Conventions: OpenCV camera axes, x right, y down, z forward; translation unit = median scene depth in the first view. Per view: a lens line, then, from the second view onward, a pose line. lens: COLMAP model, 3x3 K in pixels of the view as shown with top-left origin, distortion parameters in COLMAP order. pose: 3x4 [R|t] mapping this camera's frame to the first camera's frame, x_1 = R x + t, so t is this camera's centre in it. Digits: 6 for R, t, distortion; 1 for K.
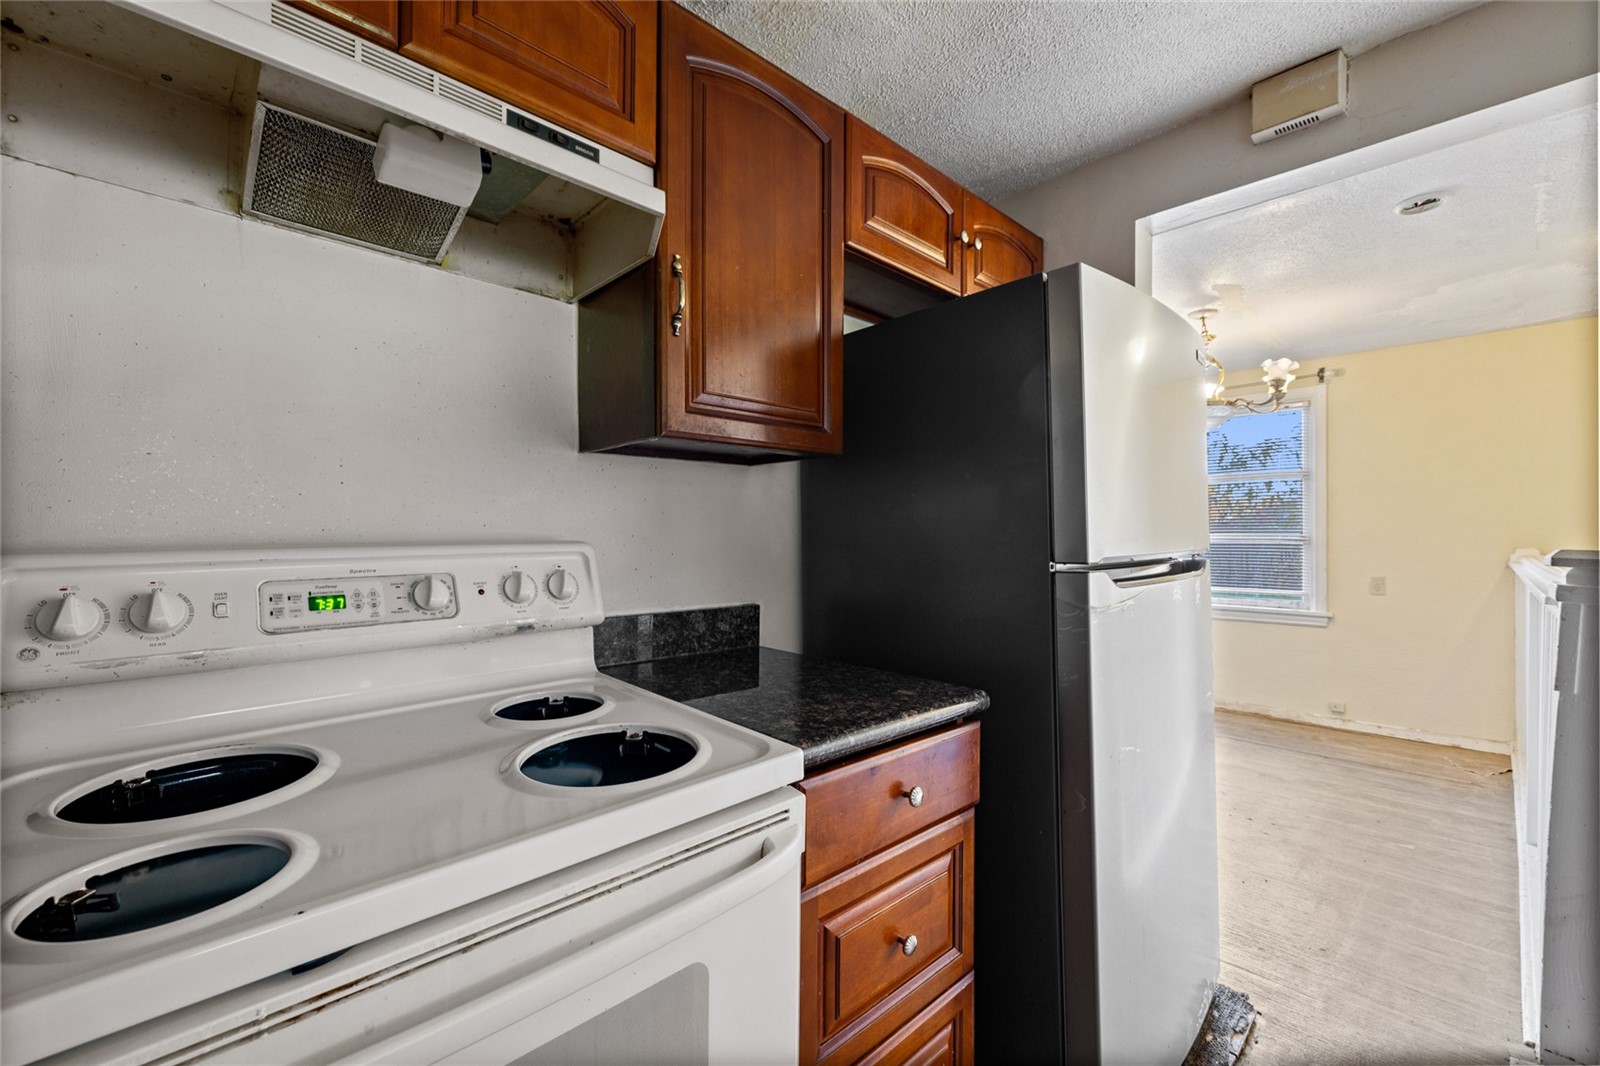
lens RADIAL K [[671.7, 0, 800.0], [0, 671.7, 533.0], [0, 0, 1]] dist [0.004182, 0.000575]
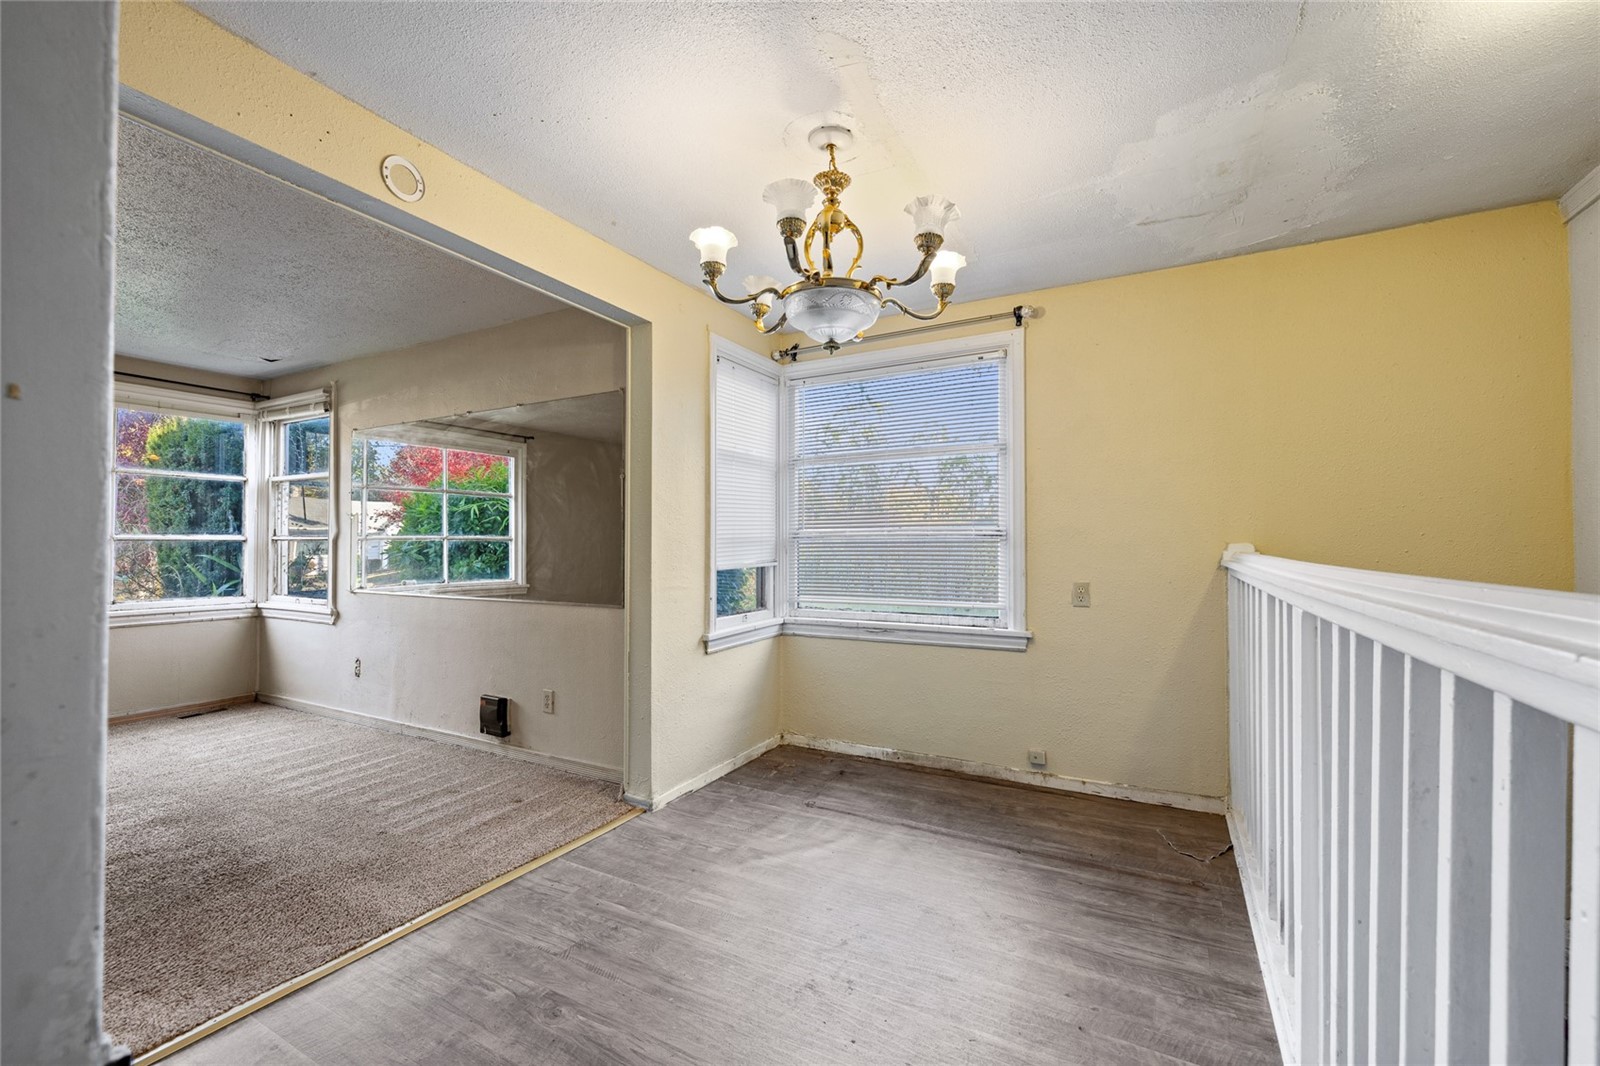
lens RADIAL K [[671.7, 0, 800.0], [0, 671.7, 533.0], [0, 0, 1]] dist [0.004182, 0.000575]
pose [[0.952957, 0.004203, 0.303076, 0.431235], [-0.000565, 0.999927, -0.012089, 0.024259], [-0.303104, 0.011349, 0.952890, 0.495152]]
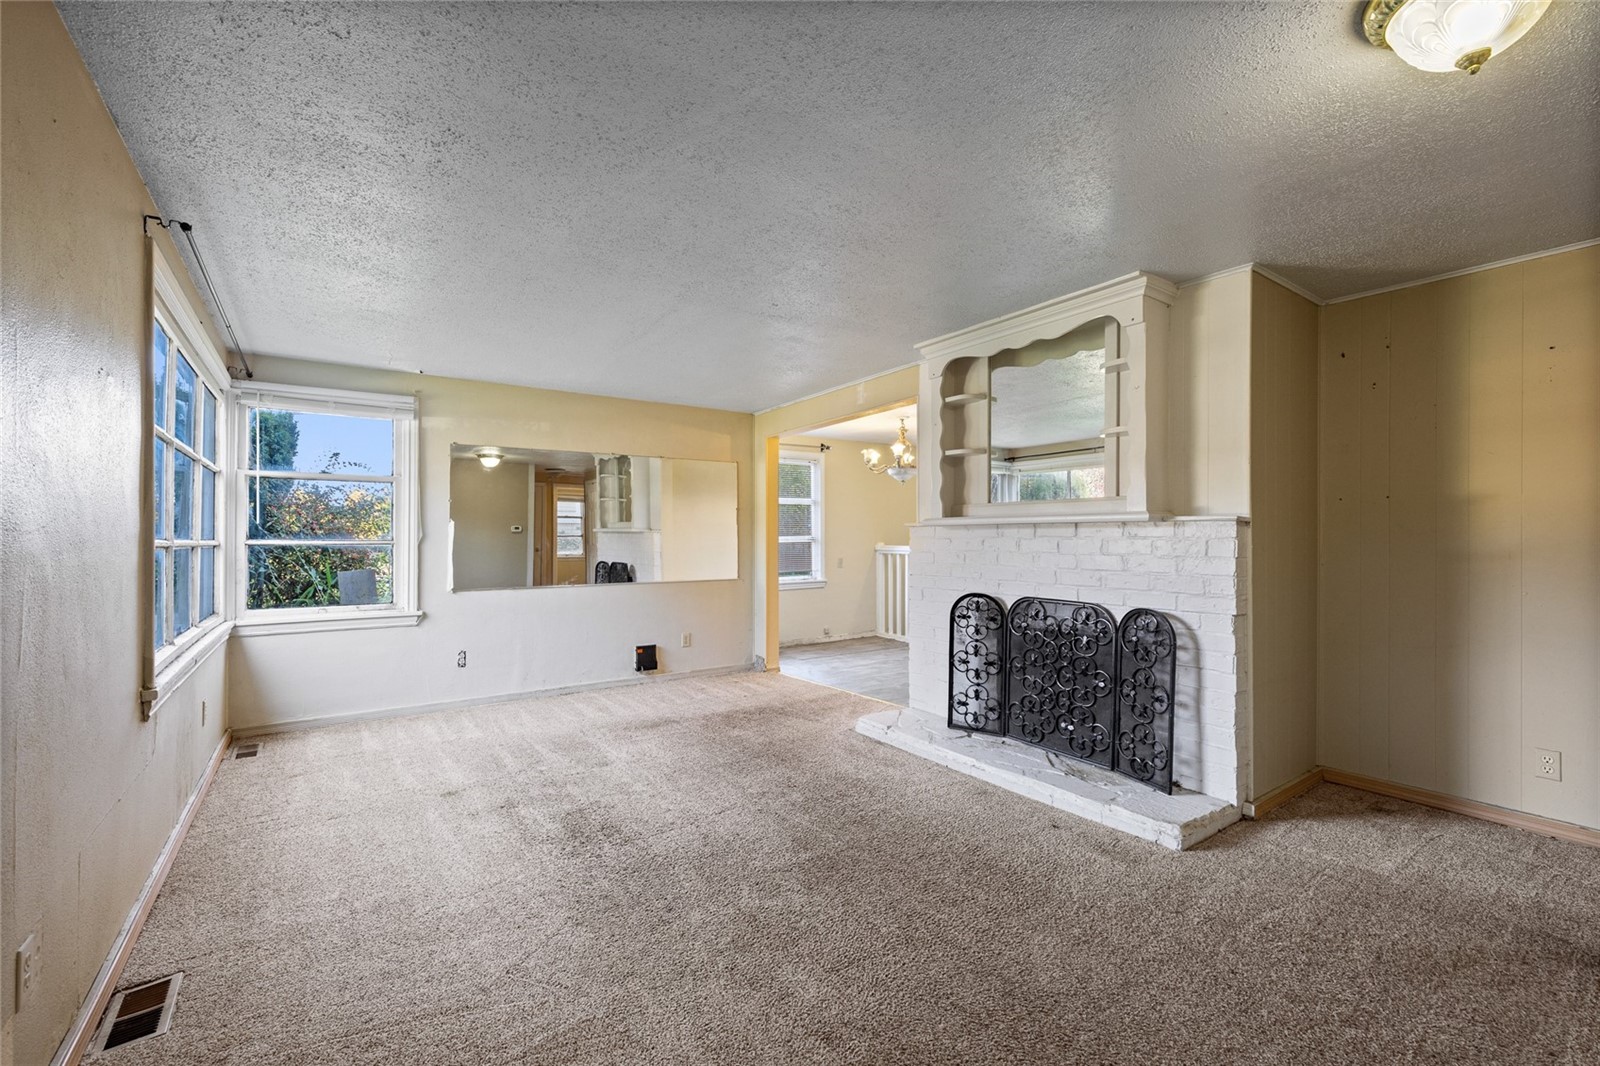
lens RADIAL K [[671.7, 0, 800.0], [0, 671.7, 533.0], [0, 0, 1]] dist [0.004182, 0.000575]
pose [[0.150068, 0.004657, 0.988665, -1.382316], [-0.002833, 0.999987, -0.004280, 0.002535], [-0.988672, -0.002159, 0.150079, 1.084293]]
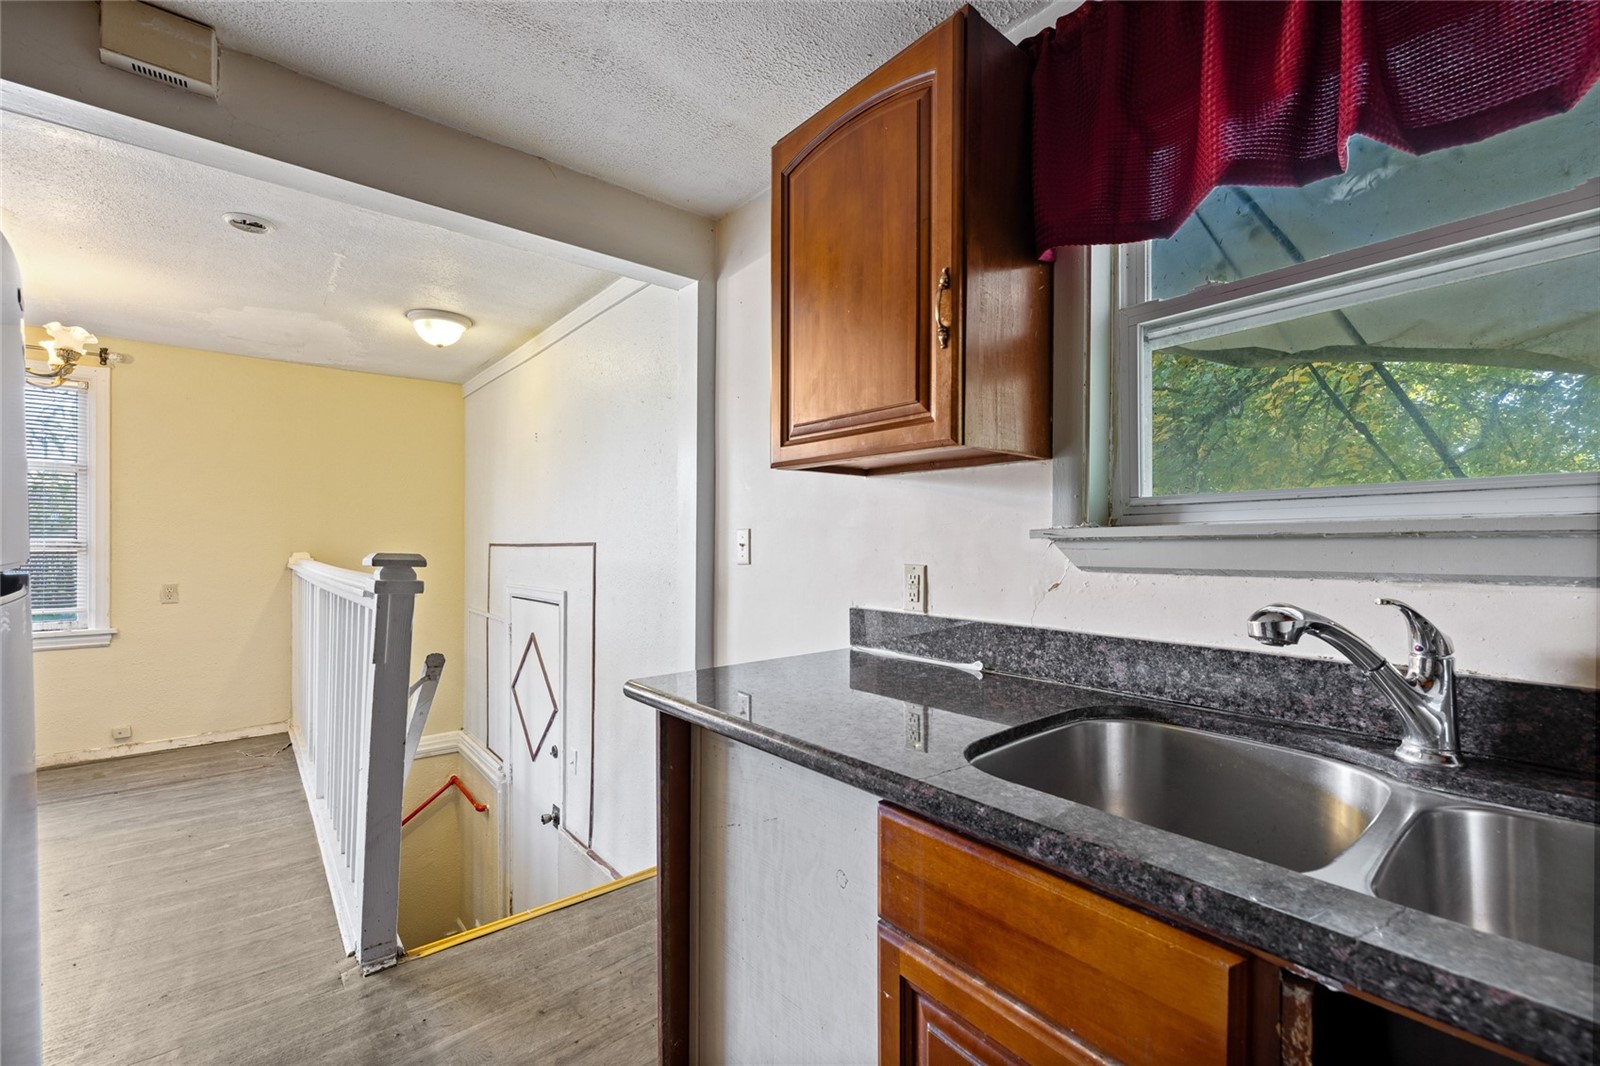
lens RADIAL K [[675.2, 0, 802.0], [0, 675.2, 544.4], [0, 0, 1]] dist [0.000449, -0.000002]
pose [[0.070106, -0.002652, 0.997536, -0.045461], [-0.006588, 0.999973, 0.003121, -0.000612], [-0.997518, -0.006790, 0.070086, 0.052325]]
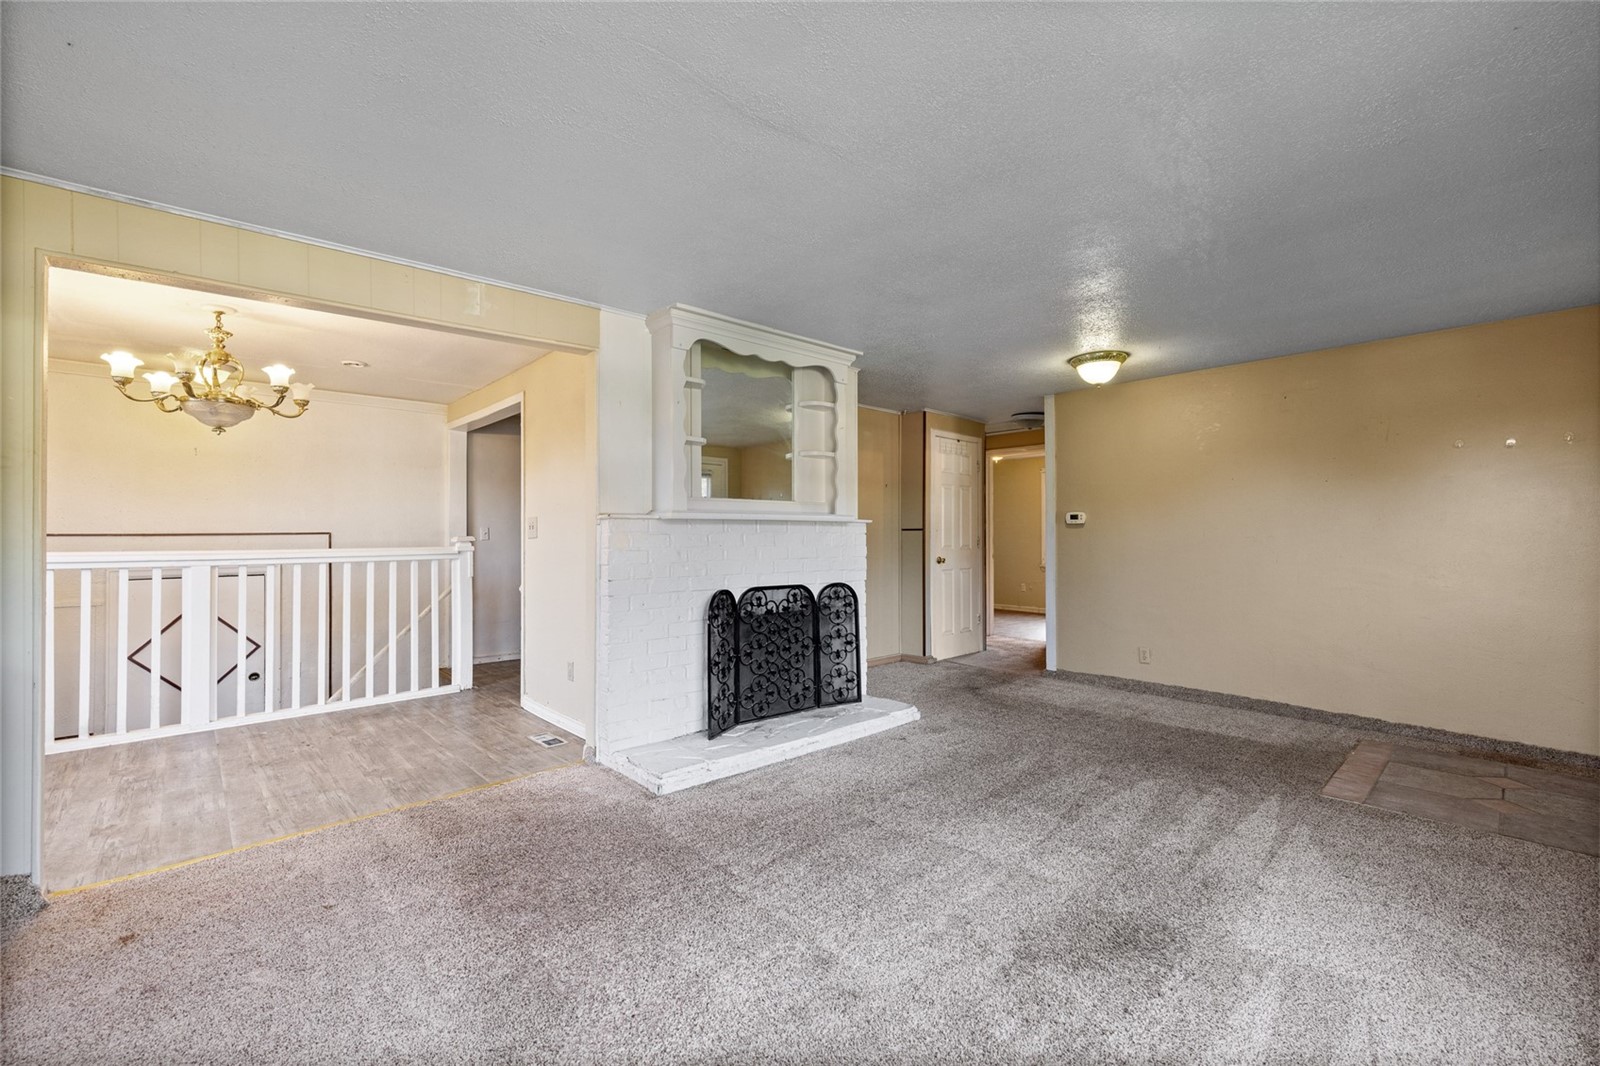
lens RADIAL K [[671.7, 0, 800.0], [0, 671.7, 533.0], [0, 0, 1]] dist [0.004182, 0.000575]
pose [[-0.999572, 0.000773, 0.029255, -0.295324], [0.000579, 0.999978, -0.006638, 0.013197], [-0.029260, -0.006618, -0.999550, 2.137070]]
